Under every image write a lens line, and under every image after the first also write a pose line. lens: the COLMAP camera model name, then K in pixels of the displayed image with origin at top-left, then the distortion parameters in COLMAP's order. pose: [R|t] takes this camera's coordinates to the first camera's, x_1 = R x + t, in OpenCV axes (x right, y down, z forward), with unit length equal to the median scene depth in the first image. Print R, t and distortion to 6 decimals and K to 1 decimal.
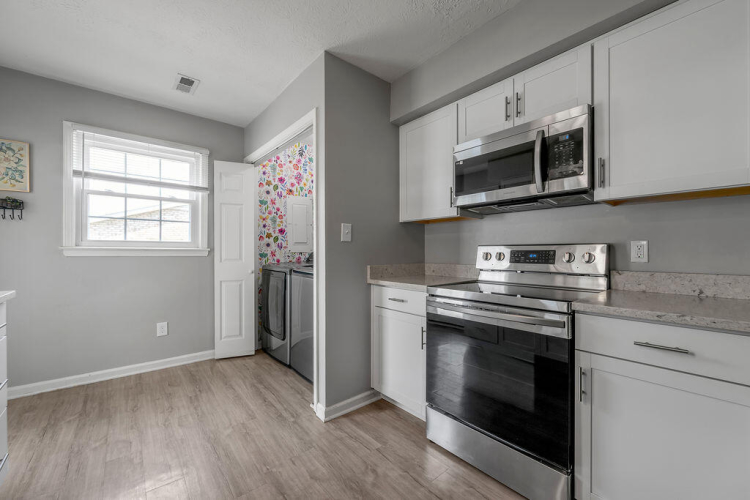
lens RADIAL K [[302.1, 0, 378.0], [0, 302.1, 252.1], [0, 0, 1]] dist [-0.001297, -0.000077]
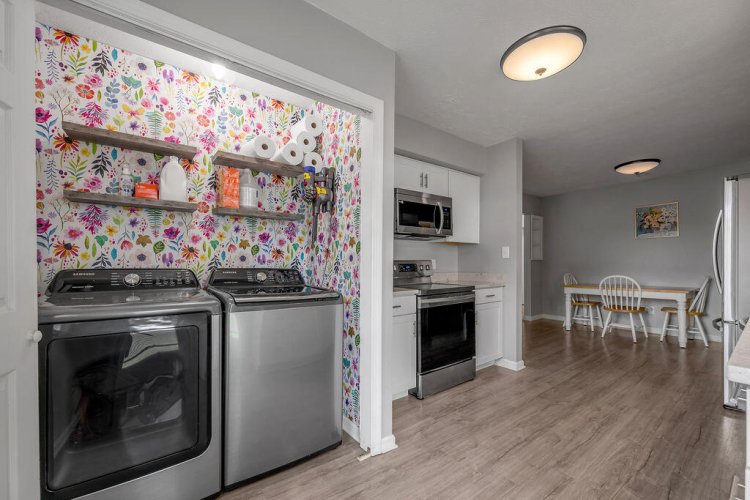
lens RADIAL K [[303.6, 0, 387.6], [0, 303.6, 266.3], [0, 0, 1]] dist [-0.000742, -0.000069]
pose [[0.040987, -0.005057, 0.999147, -0.857195], [0.007390, 0.999961, 0.004758, -0.001789], [-0.999132, 0.007189, 0.041022, 0.758116]]
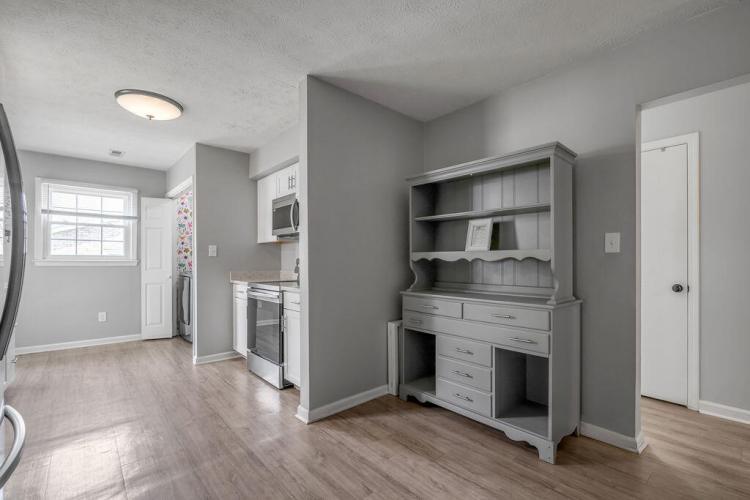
lens RADIAL K [[343.1, 0, 373.8], [0, 343.1, 260.5], [0, 0, 1]] dist [-0.000141, 0.000089]
pose [[0.999972, -0.000570, 0.007439, 0.606683], [0.000613, 0.999983, -0.005797, -0.001738], [-0.007436, 0.005801, 0.999956, -0.689569]]
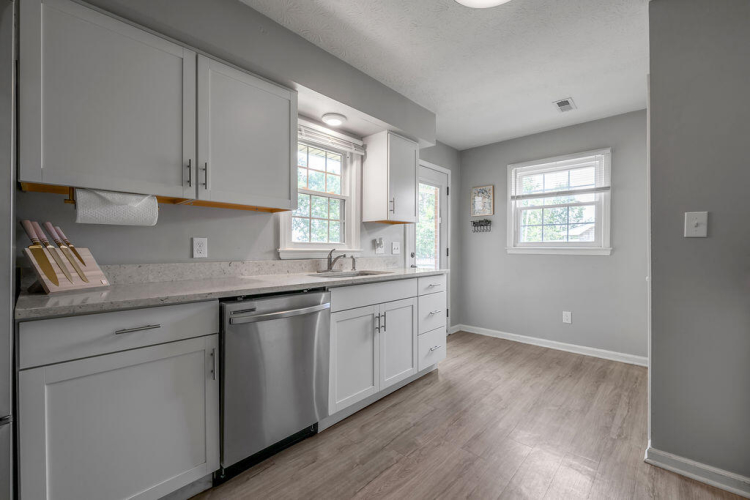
lens RADIAL K [[315.7, 0, 379.2], [0, 315.7, 252.3], [0, 0, 1]] dist [-0.001729, -0.000132]
pose [[0.125629, 0.008367, -0.992042, 0.433646], [-0.006223, 0.999951, 0.007645, 0.000069], [0.992058, 0.005213, 0.125675, 0.141415]]
